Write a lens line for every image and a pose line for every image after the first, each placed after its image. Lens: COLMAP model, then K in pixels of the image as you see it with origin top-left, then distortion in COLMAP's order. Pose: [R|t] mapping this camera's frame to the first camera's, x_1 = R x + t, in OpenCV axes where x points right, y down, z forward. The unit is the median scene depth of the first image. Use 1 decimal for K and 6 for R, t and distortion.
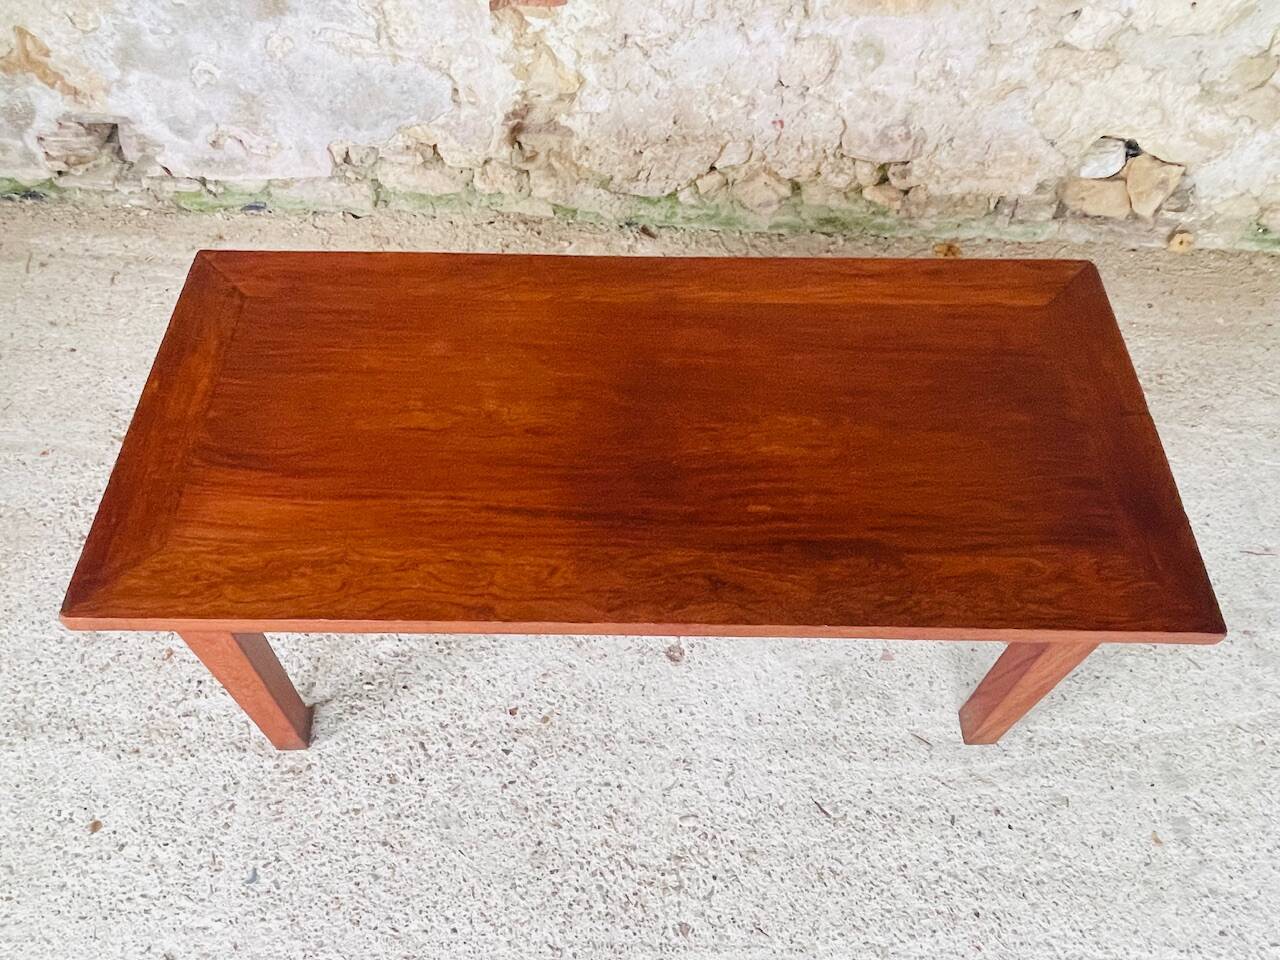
lens RADIAL K [[995.5, 0, 640.8], [0, 995.5, 484.9], [0, 0, 1]] dist [0.074347, -0.109011]
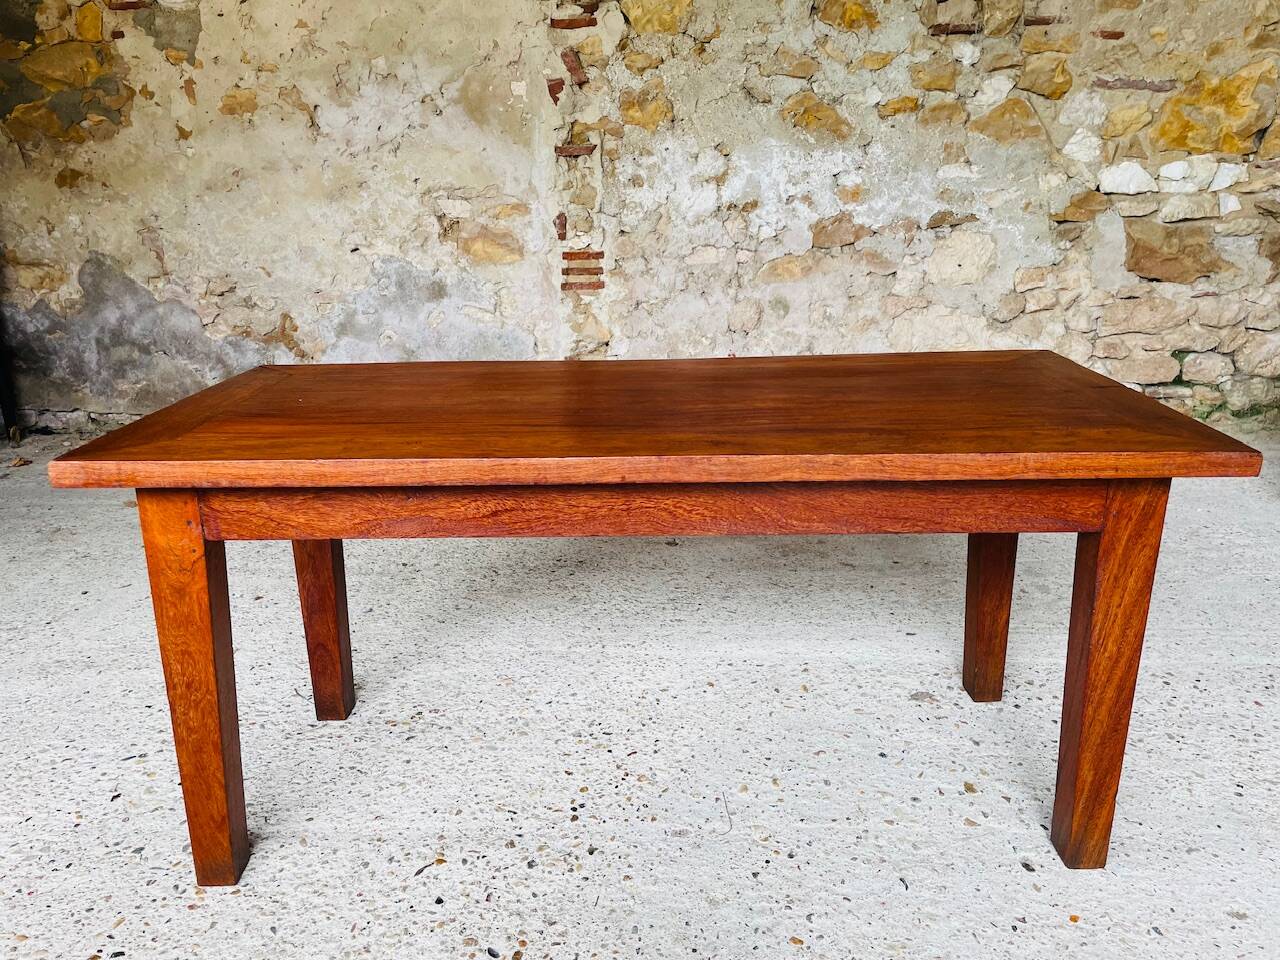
lens RADIAL K [[995.5, 0, 645.2], [0, 995.5, 472.2], [0, 0, 1]] dist [0.074347, -0.109011]
pose [[0.999693, -0.020347, -0.014109, 0.018598], [0.006829, 0.774284, -0.632801, 1.016225], [0.023800, 0.632511, 0.774186, -0.168782]]
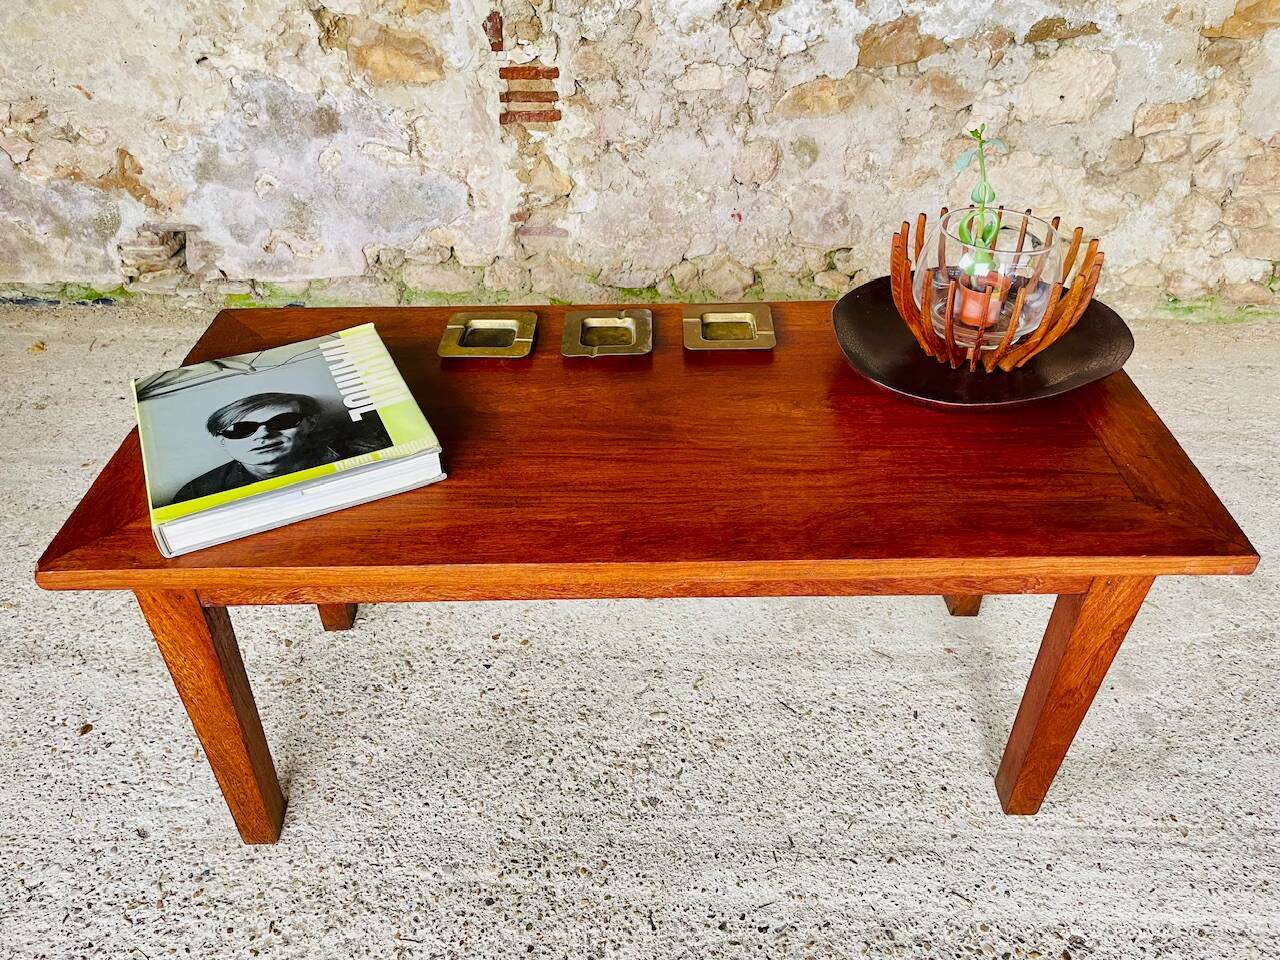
lens RADIAL K [[995.5, 0, 649.0], [0, 995.5, 476.9], [0, 0, 1]] dist [0.074347, -0.109011]
pose [[0.999857, -0.015027, -0.007757, 0.045677], [0.011805, 0.948670, -0.316047, 0.398094], [0.012108, 0.315910, 0.948712, -0.054102]]
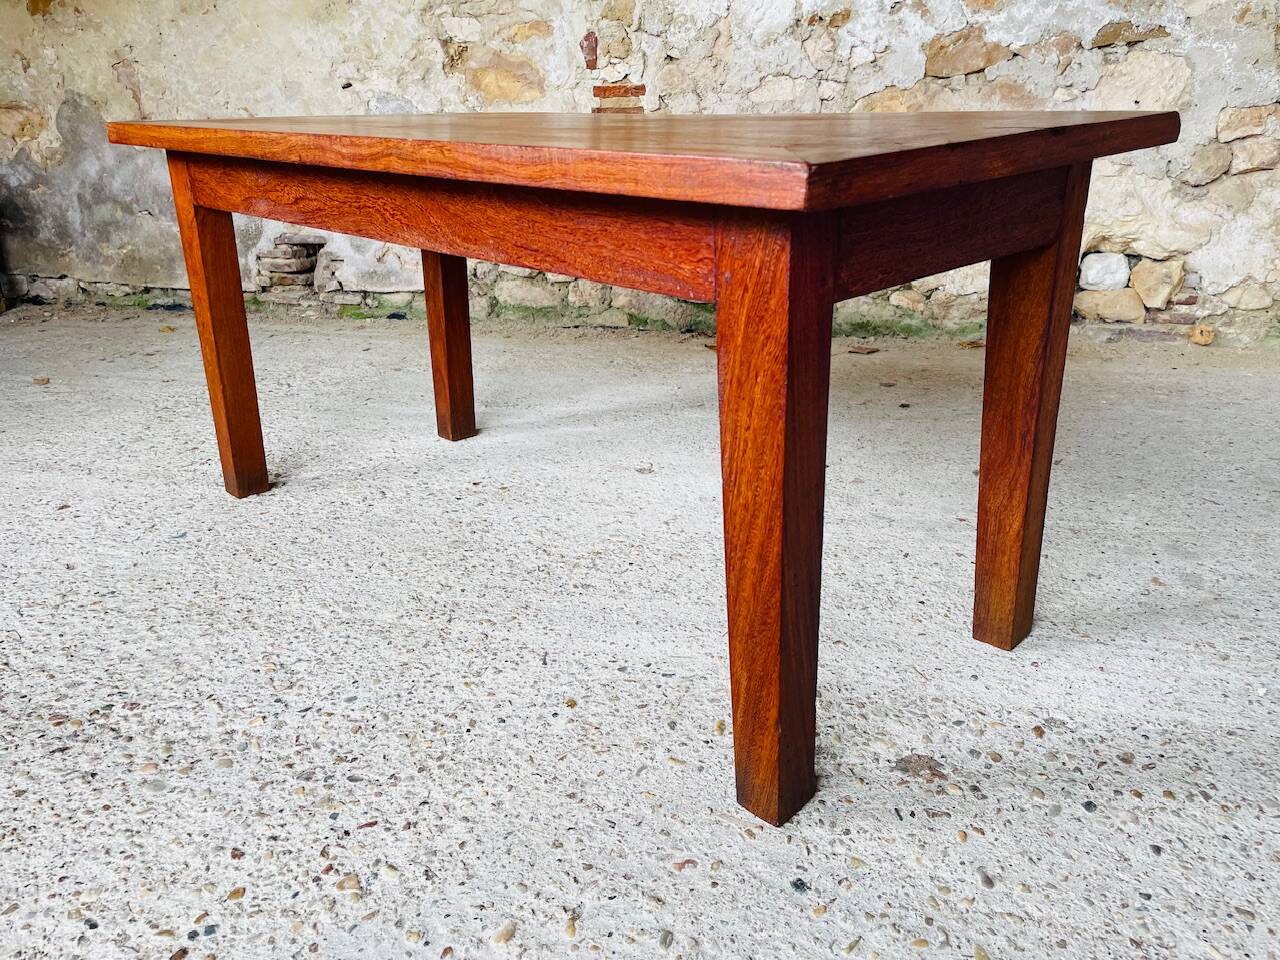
lens RADIAL K [[995.5, 0, 649.5], [0, 995.5, 470.3], [0, 0, 1]] dist [0.074347, -0.109011]
pose [[0.982065, 0.042624, -0.183664, 0.230405], [-0.140081, 0.816954, -0.559431, 0.752869], [0.126200, 0.575126, 0.808272, 0.192208]]
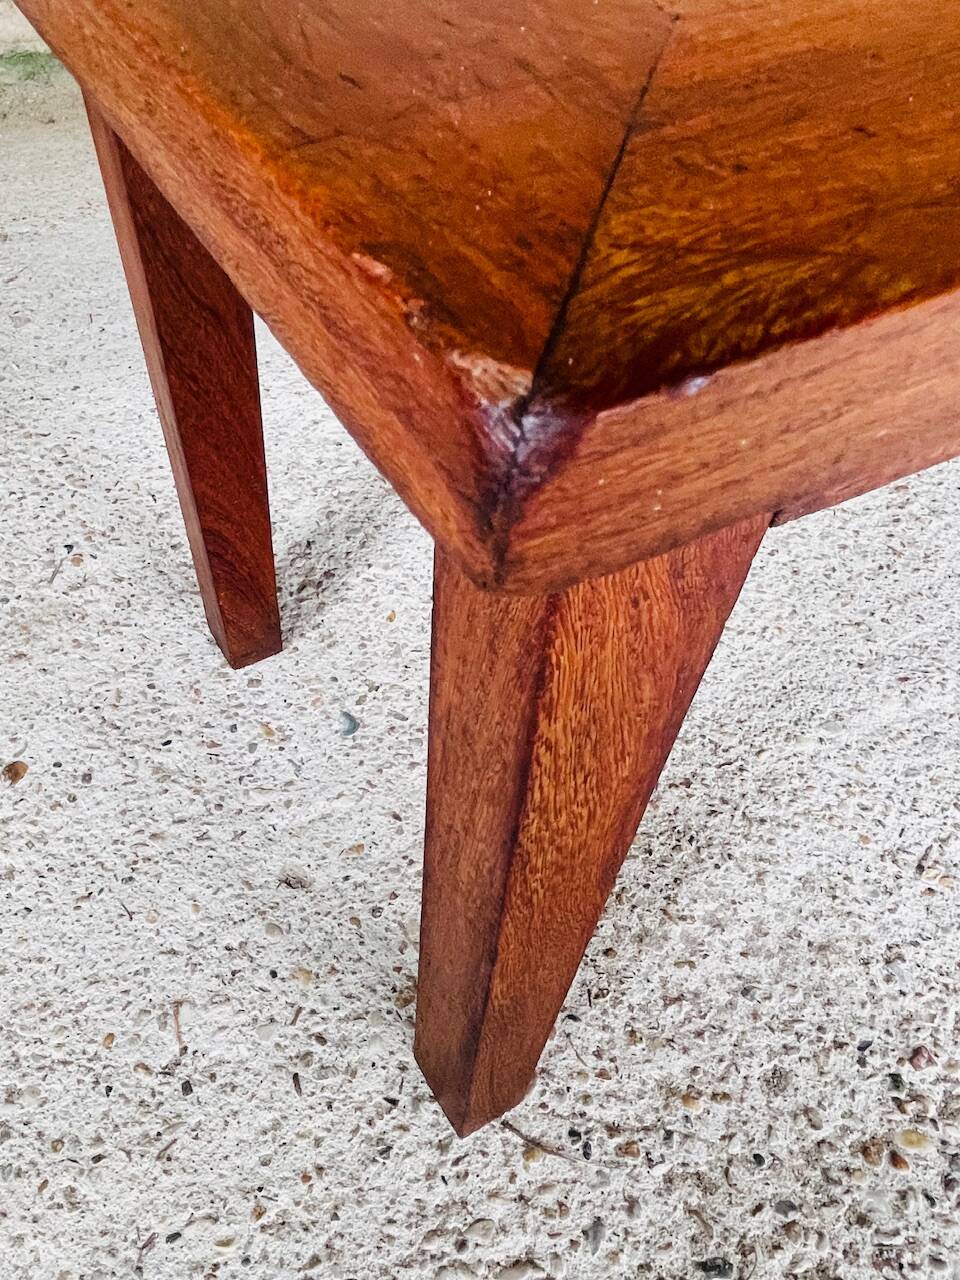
lens RADIAL K [[995.5, 0, 407.4], [0, 995.5, 655.5], [0, 0, 1]] dist [0.074347, -0.109011]
pose [[0.893527, -0.335168, 0.298784, -0.460924], [0.366195, 0.929030, -0.052963, 0.358044], [-0.259828, 0.156737, 0.952850, 0.418529]]
